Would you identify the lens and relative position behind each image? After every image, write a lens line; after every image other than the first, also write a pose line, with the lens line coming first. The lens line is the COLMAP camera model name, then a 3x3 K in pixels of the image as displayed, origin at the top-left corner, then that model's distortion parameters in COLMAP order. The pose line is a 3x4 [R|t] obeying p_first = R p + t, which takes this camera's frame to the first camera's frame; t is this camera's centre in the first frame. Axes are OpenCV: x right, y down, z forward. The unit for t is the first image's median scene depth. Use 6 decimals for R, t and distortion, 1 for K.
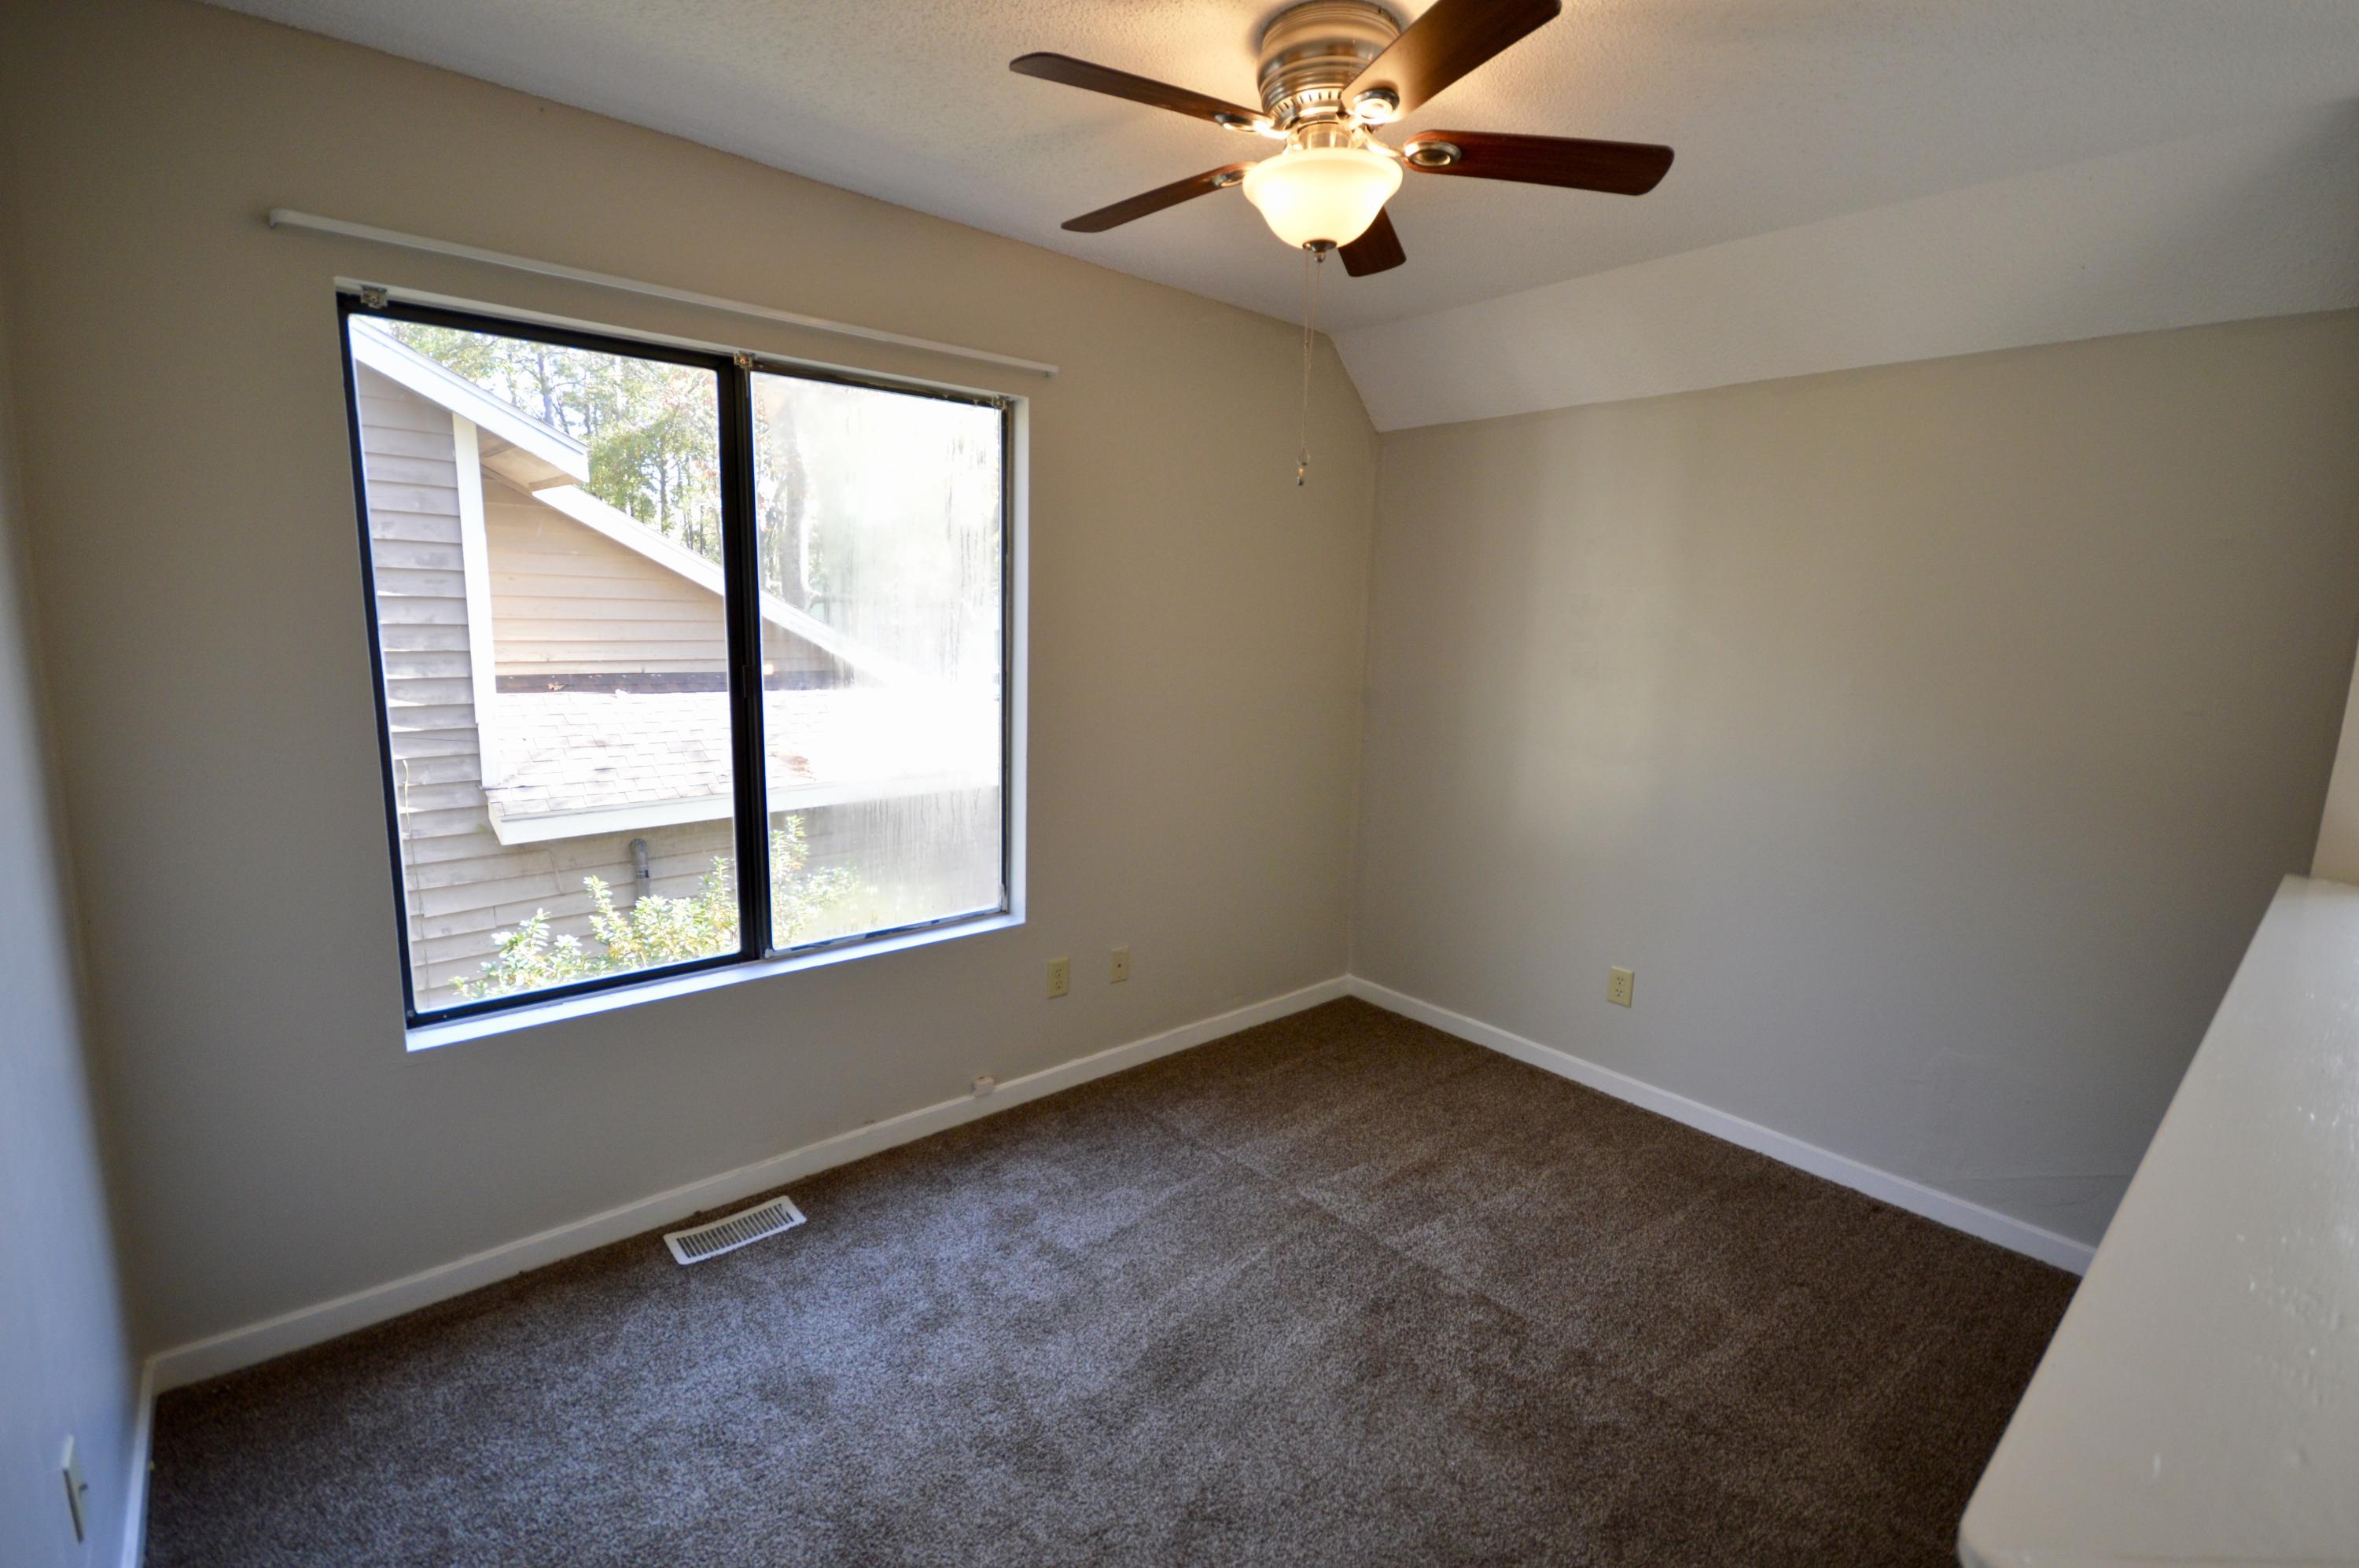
lens RADIAL K [[1049.0, 0, 1179.5], [0, 1049.0, 784.0], [0, 0, 1]] dist [0.000055, 0.000203]
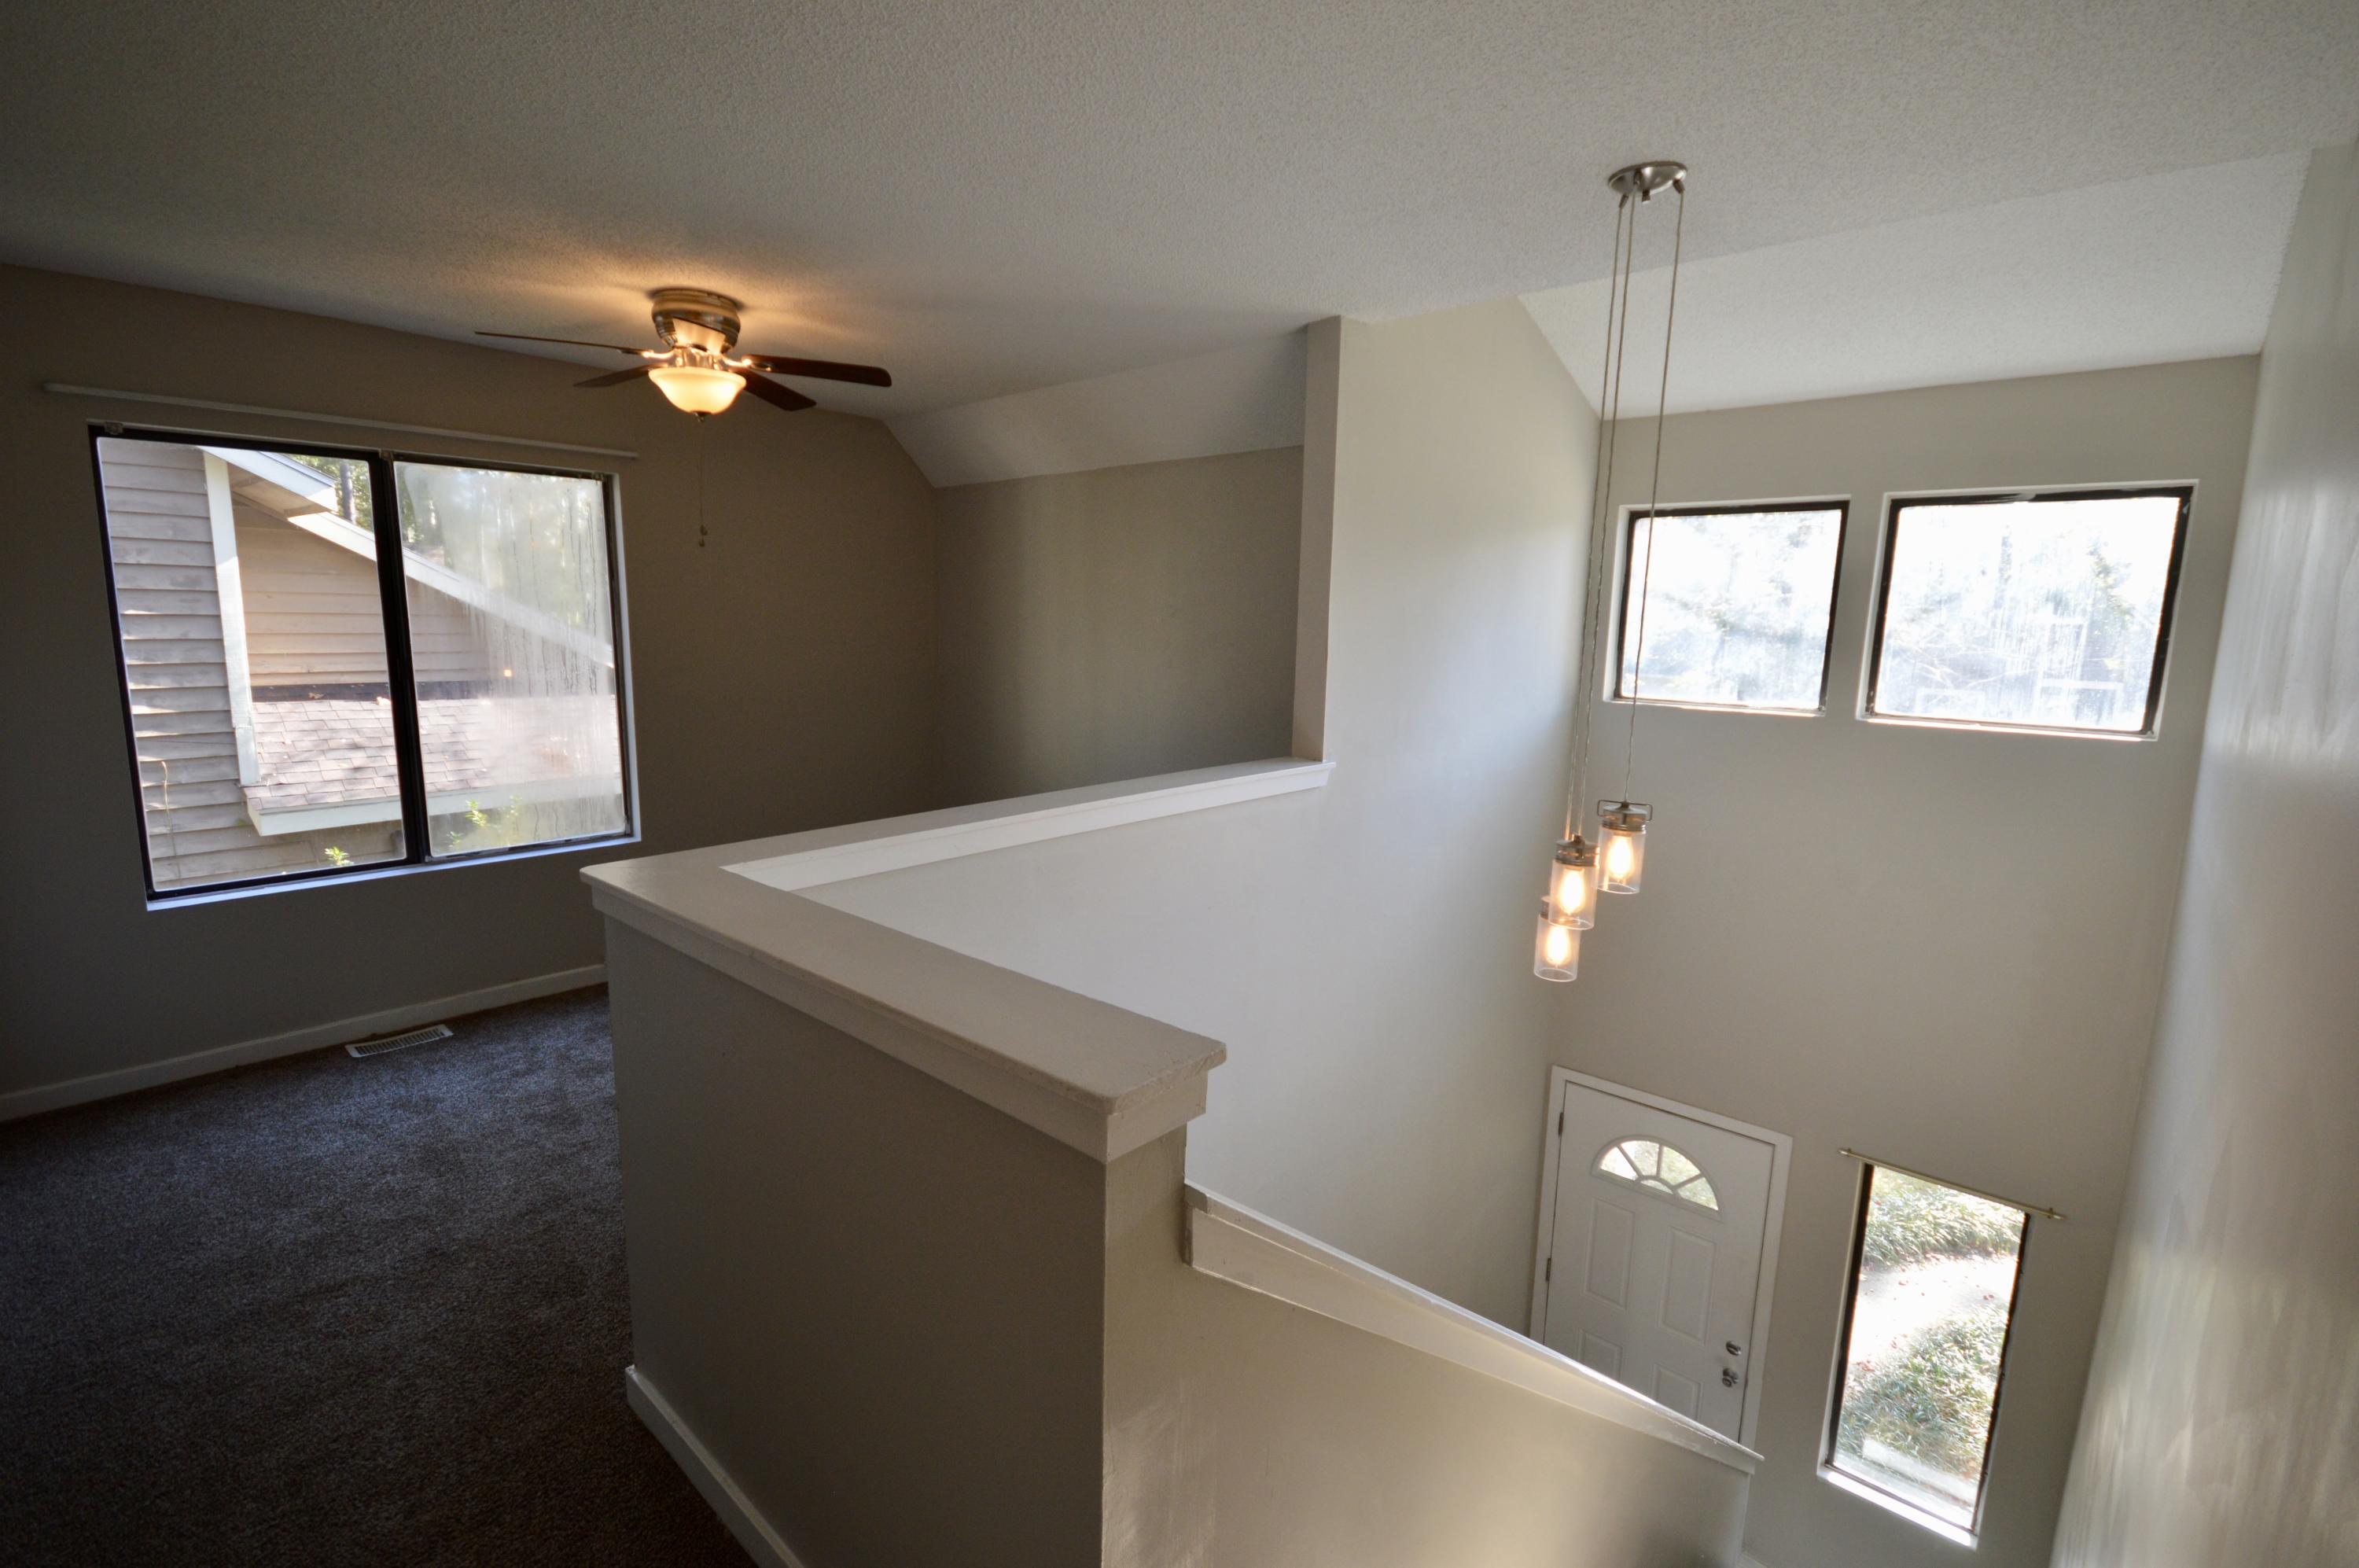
lens RADIAL K [[1051.2, 0, 1179.5], [0, 1051.2, 784.0], [0, 0, 1]] dist [0.025216, -0.018520]
pose [[0.992463, -0.030112, 0.118784, 0.200352], [0.031227, 0.999484, -0.007533, 0.043922], [-0.118496, 0.011186, 0.992892, -0.246516]]
